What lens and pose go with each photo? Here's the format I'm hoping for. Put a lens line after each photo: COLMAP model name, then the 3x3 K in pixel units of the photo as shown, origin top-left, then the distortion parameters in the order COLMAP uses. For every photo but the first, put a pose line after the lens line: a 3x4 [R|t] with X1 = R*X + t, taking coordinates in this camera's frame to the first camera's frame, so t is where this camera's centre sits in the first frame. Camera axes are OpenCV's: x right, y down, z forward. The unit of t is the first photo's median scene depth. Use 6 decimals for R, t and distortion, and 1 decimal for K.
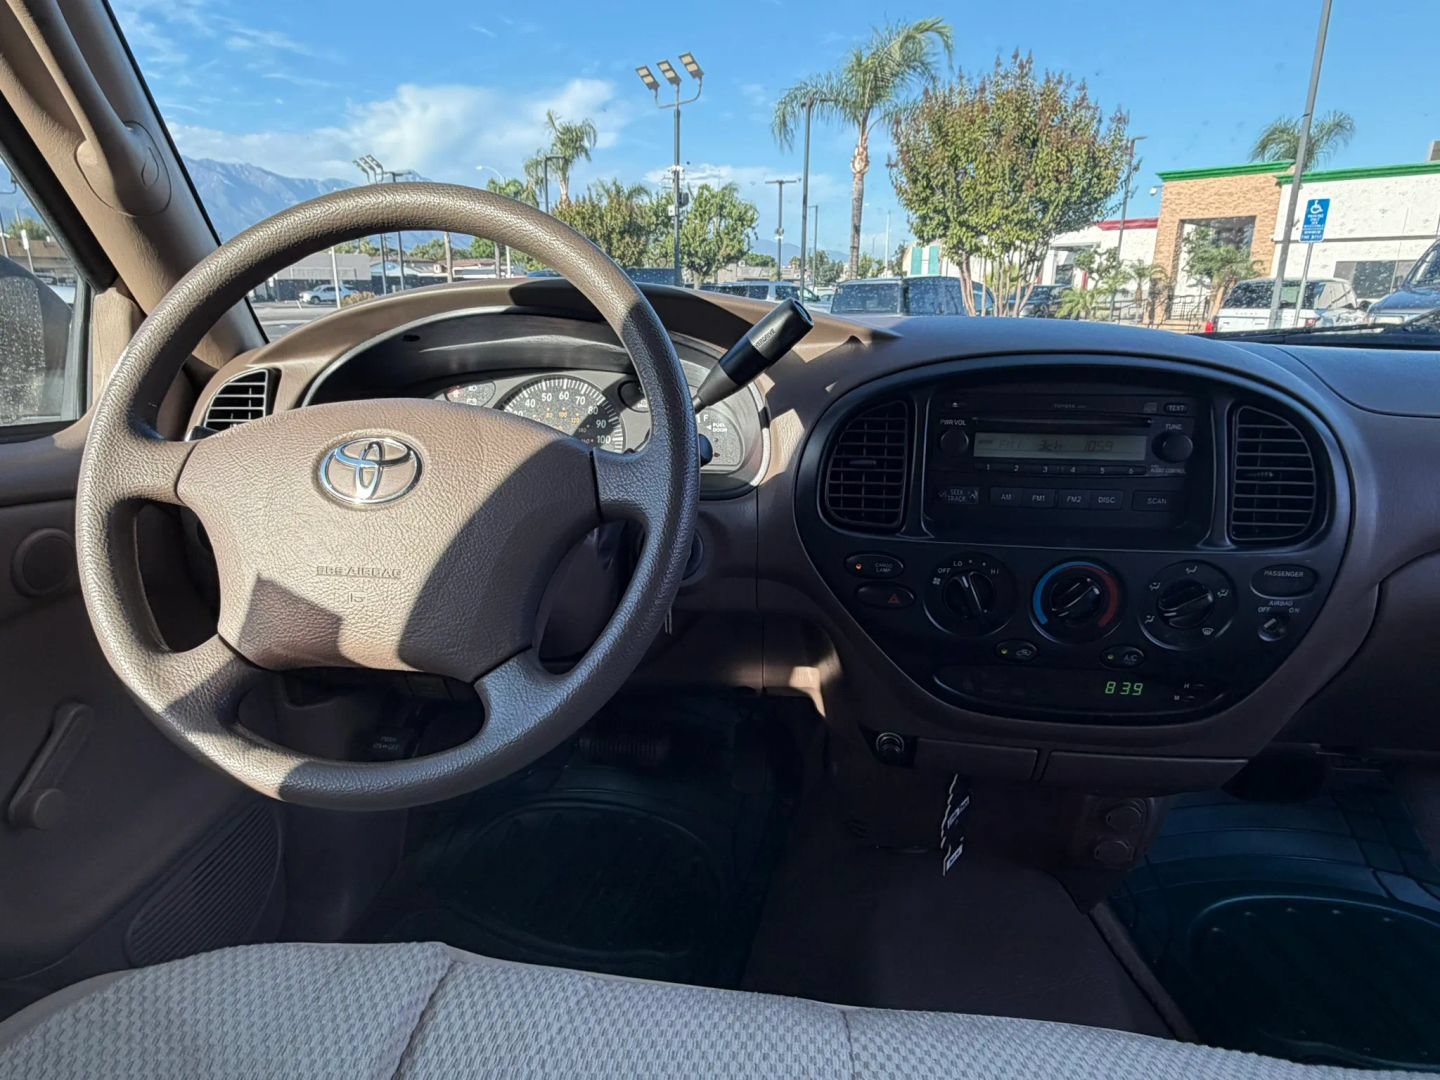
lens RADIAL K [[851.3, 0, 720.0], [0, 851.3, 540.0], [0, 0, 1]] dist [0.001784, 0.001951]
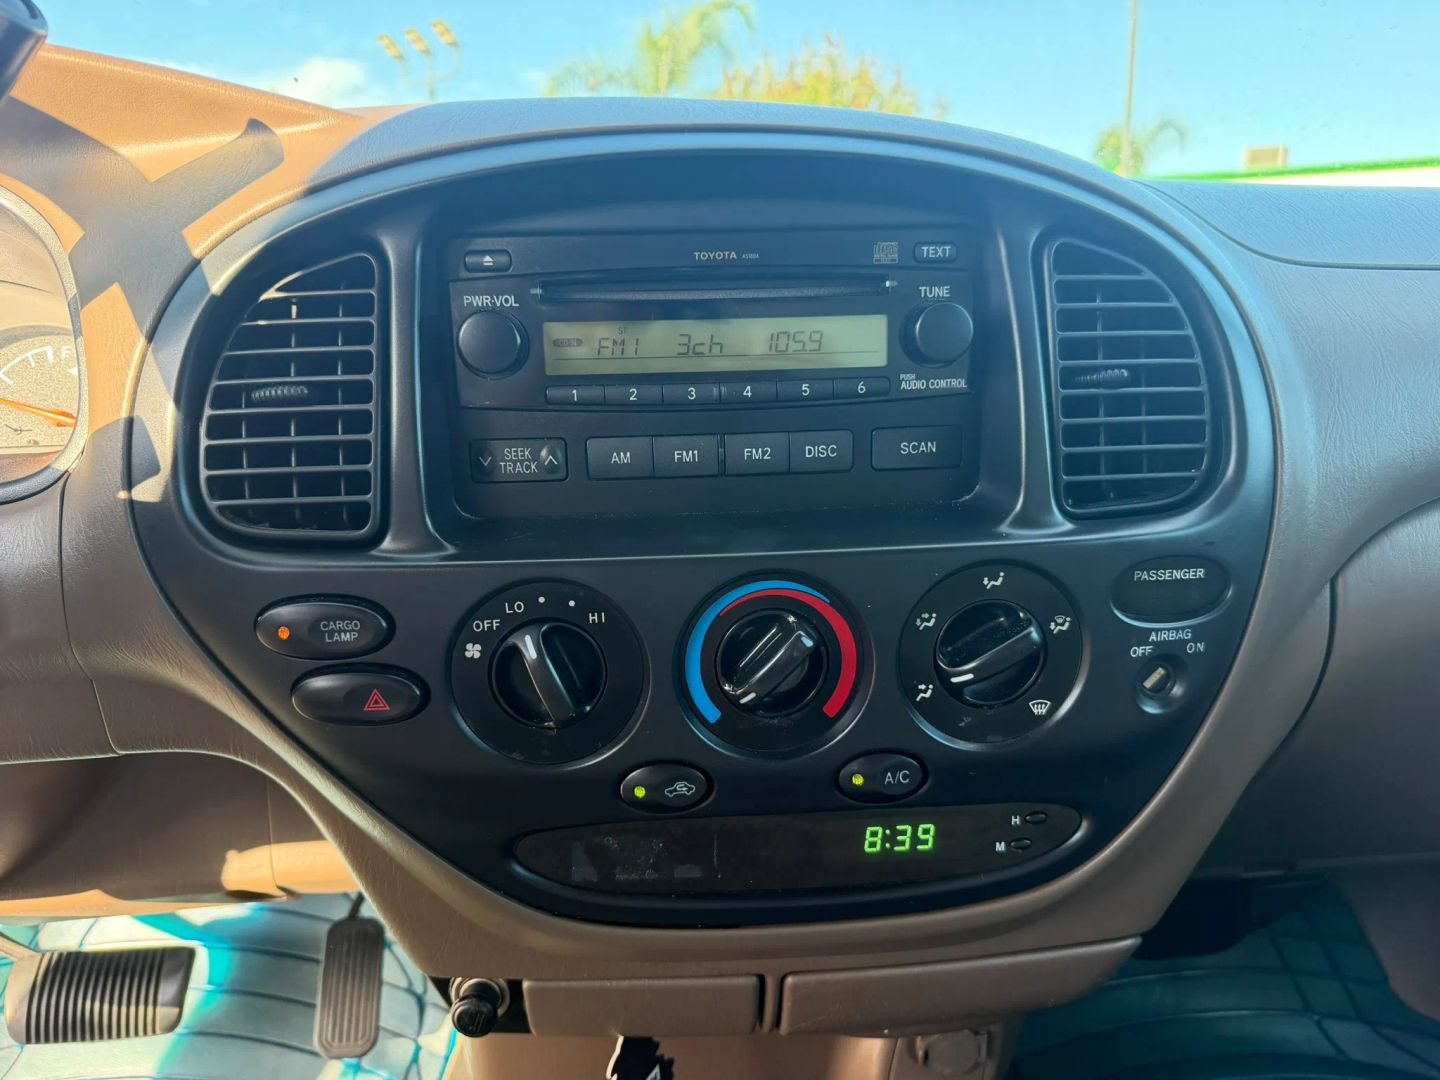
lens RADIAL K [[1031.5, 0, 725.1], [0, 1031.5, 524.1], [0, 0, 1]] dist [0.059593, -0.070137]
pose [[0.975702, -0.062056, 0.210128, 0.278411], [0.079744, 0.993854, -0.076775, 0.035216], [-0.204073, 0.091666, 0.974655, 0.449781]]
